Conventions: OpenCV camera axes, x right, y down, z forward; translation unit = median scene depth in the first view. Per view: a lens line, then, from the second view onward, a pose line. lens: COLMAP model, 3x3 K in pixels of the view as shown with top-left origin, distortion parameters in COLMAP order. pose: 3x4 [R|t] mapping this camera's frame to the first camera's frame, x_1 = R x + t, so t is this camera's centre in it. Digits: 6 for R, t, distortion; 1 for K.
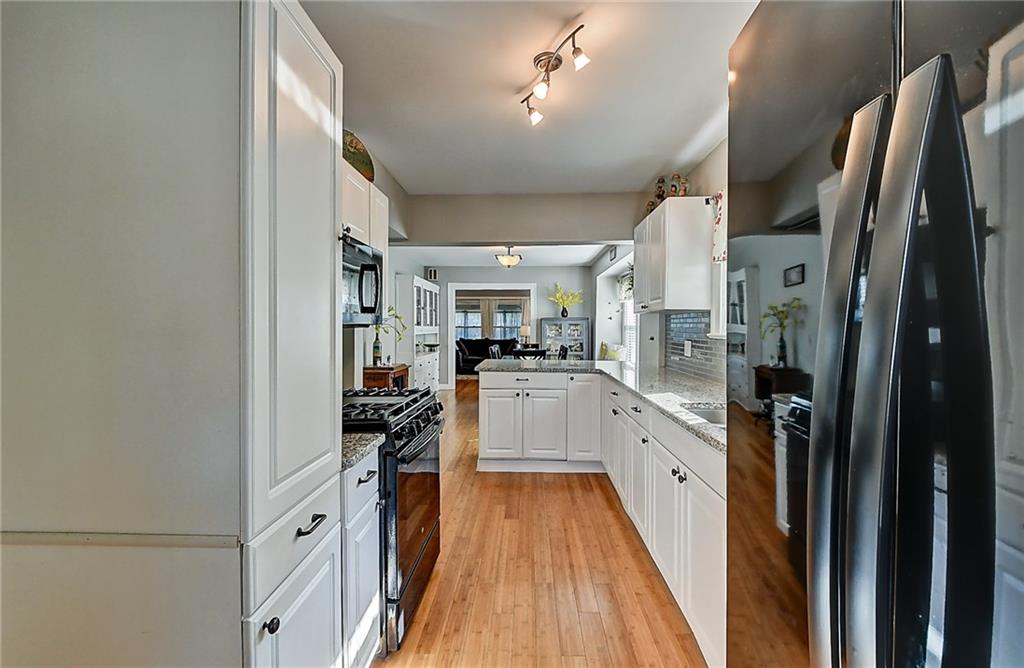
lens RADIAL K [[436.5, 0, 512.0], [0, 436.5, 334.0], [0, 0, 1]] dist [0.016198, -0.000290]
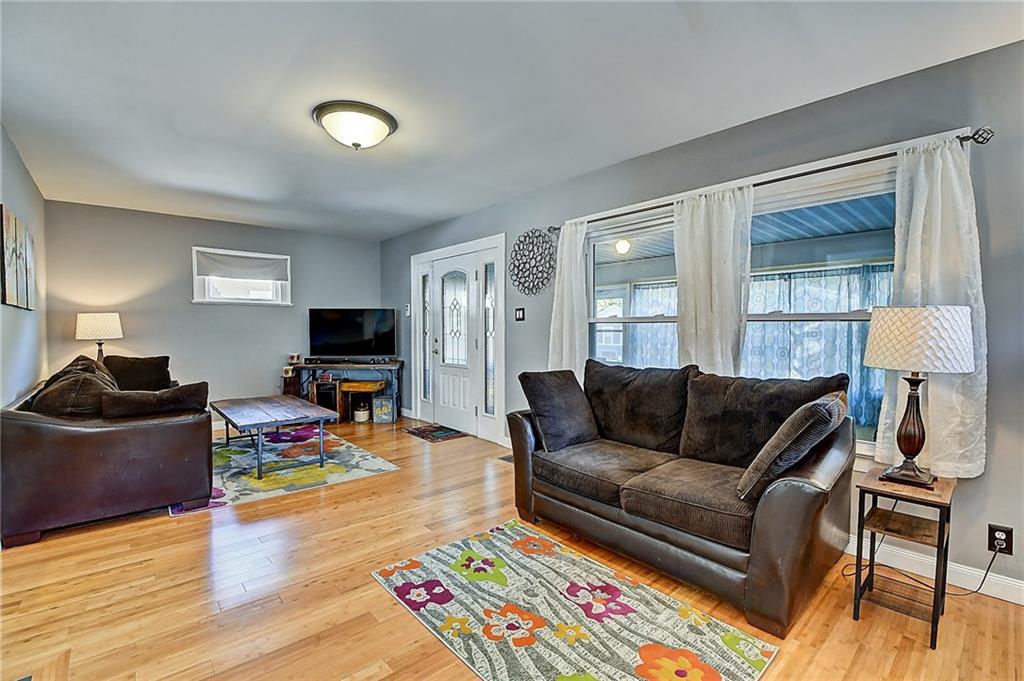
lens RADIAL K [[451.0, 0, 520.9], [0, 451.0, 341.8], [0, 0, 1]] dist [0.000568, -0.013088]
pose [[0.696002, 0.020861, -0.717736, 0.083173], [-0.009084, 0.999754, 0.020249, -0.013553], [0.717982, -0.007574, 0.696021, 1.358648]]
